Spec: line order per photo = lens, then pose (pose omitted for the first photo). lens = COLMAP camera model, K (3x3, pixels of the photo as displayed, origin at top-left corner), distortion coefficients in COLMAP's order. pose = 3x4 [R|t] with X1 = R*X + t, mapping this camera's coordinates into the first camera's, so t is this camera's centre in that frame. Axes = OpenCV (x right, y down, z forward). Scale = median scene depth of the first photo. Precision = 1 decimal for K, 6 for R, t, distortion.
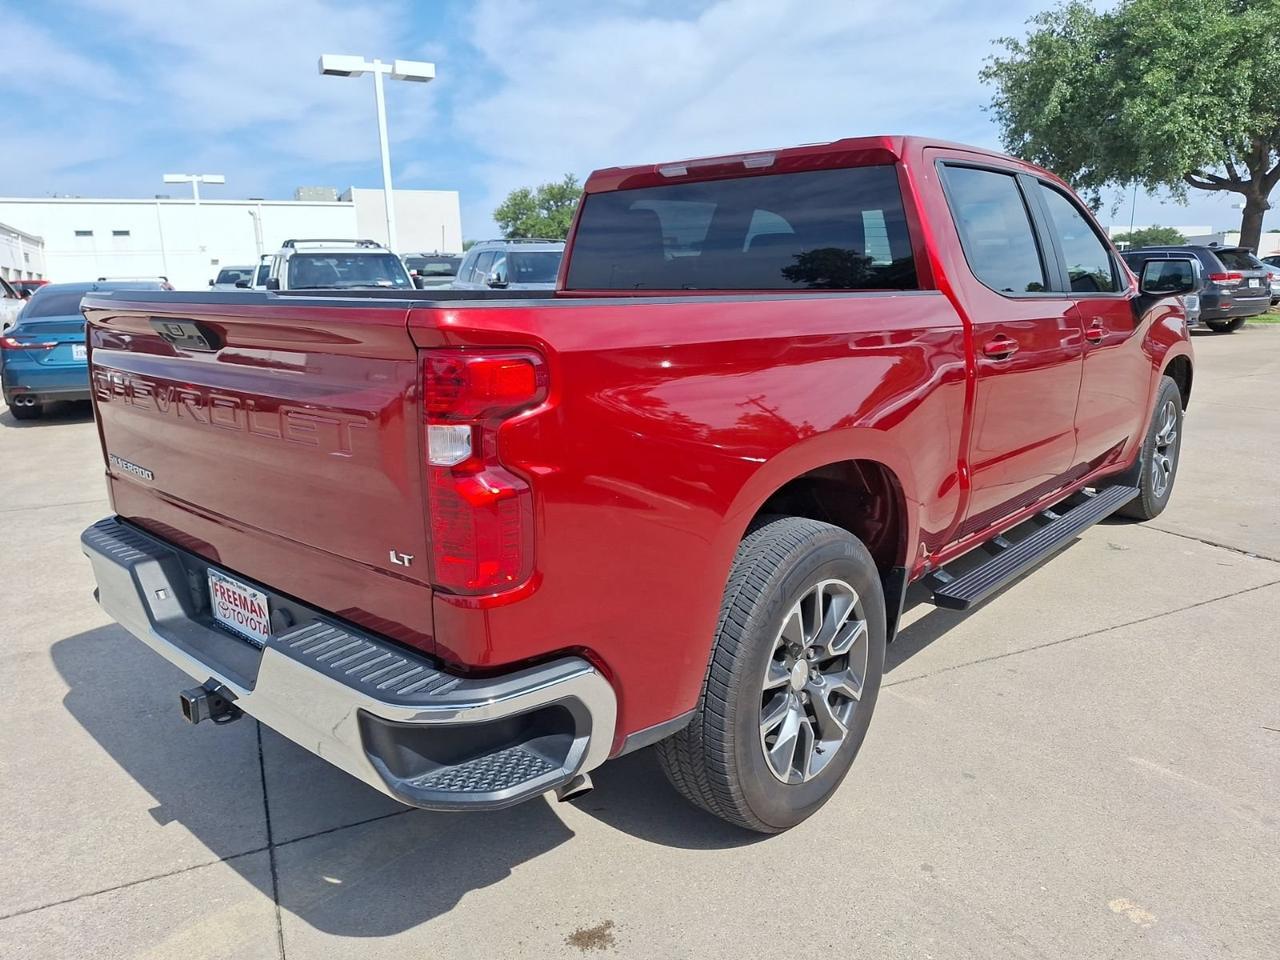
lens RADIAL K [[906.4, 0, 590.6], [0, 906.4, 480.4], [0, 0, 1]] dist [-0.001664, 0.002519]
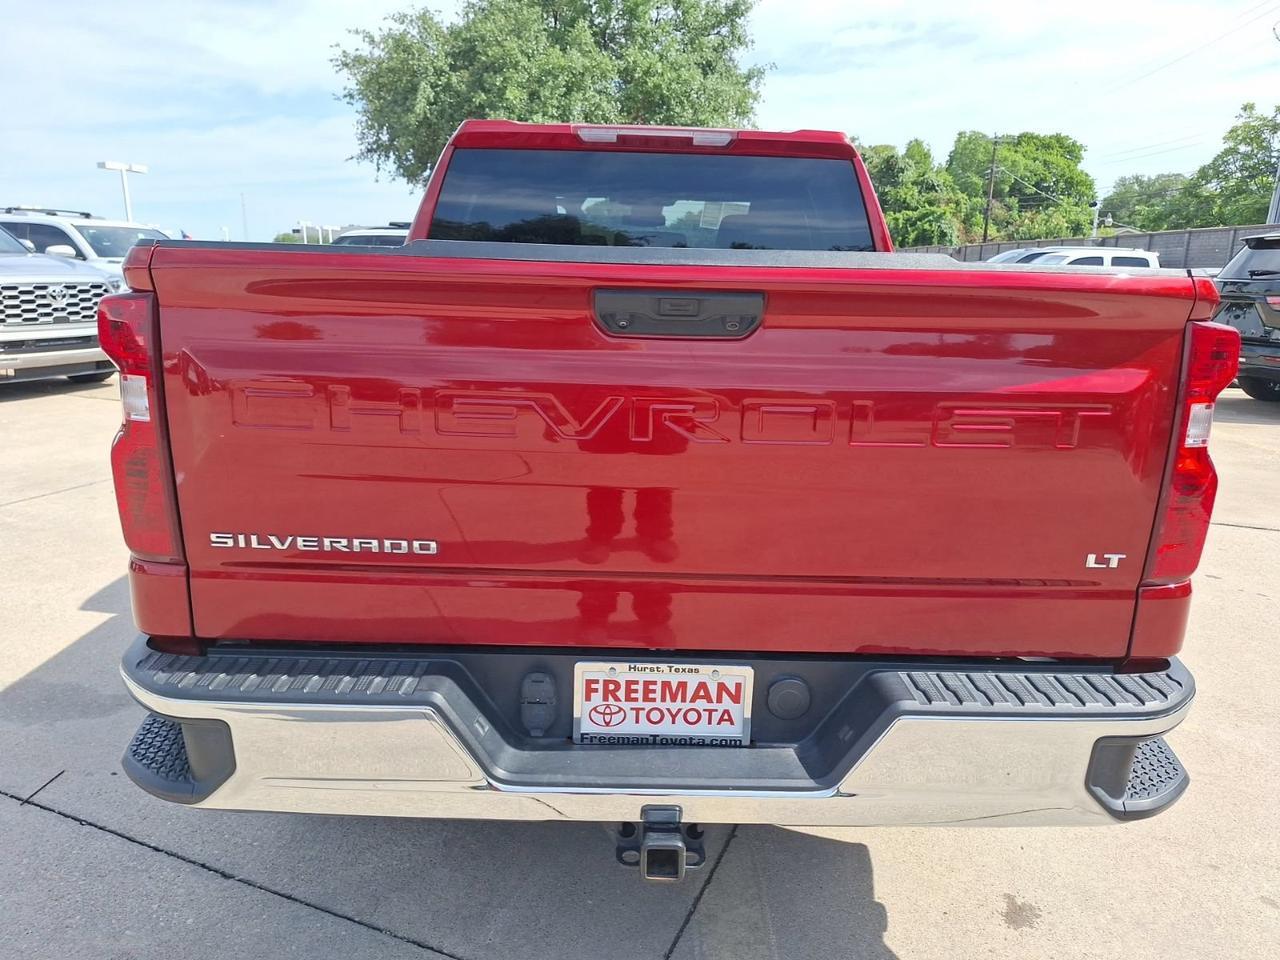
lens RADIAL K [[931.8, 0, 617.4], [0, 931.8, 507.7], [0, 0, 1]] dist [-0.003481, 0.000538]
pose [[0.727973, -0.136415, 0.671898, -0.122435], [0.115246, 0.990409, 0.076217, -0.009566], [-0.675851, 0.021950, 0.736712, 0.067377]]
